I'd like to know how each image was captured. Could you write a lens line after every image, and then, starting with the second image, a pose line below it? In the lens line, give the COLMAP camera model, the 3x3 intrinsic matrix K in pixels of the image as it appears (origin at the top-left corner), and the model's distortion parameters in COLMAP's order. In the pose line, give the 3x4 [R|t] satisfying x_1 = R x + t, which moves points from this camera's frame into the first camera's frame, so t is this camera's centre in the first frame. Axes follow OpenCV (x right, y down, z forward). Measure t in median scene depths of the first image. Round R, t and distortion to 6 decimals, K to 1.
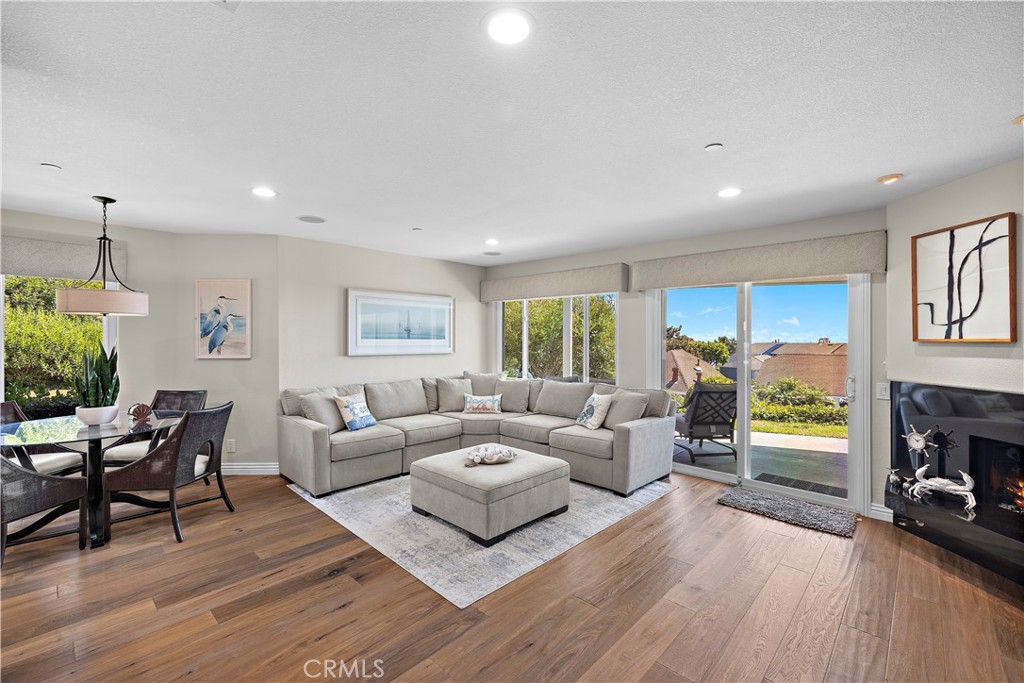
lens RADIAL K [[438.6, 0, 510.9], [0, 438.6, 337.9], [0, 0, 1]] dist [-0.003994, -0.000314]
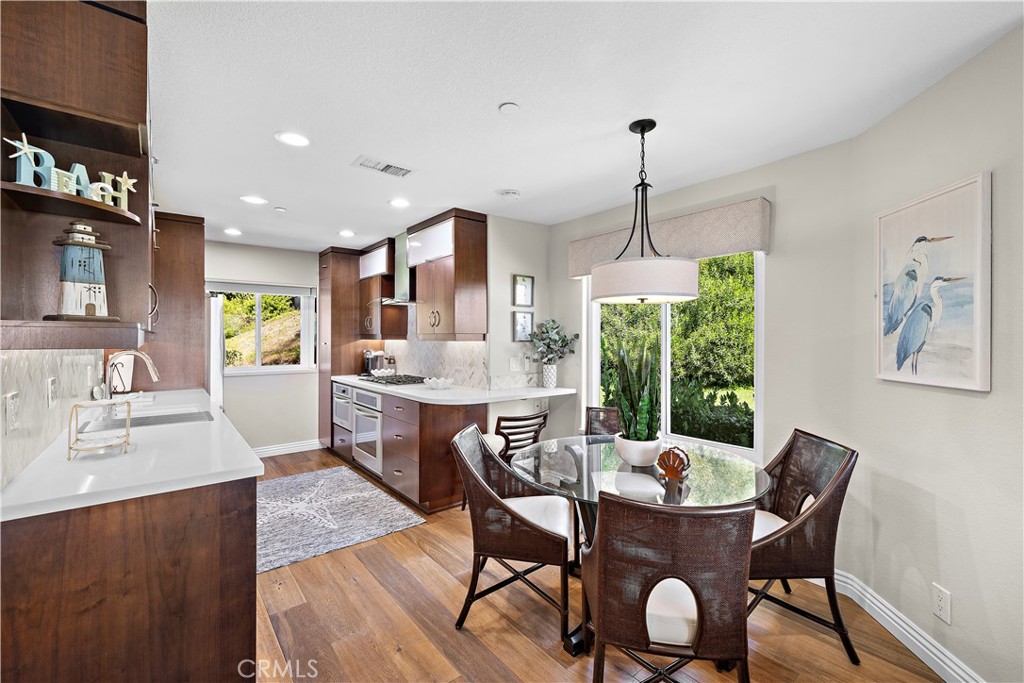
lens RADIAL K [[438.6, 0, 510.9], [0, 438.6, 336.9], [0, 0, 1]] dist [-0.003994, -0.000314]
pose [[-0.144686, -0.005631, -0.989462, -0.183287], [-0.001291, 0.999984, -0.005502, 0.004221], [0.989477, 0.000481, -0.144691, 0.668898]]
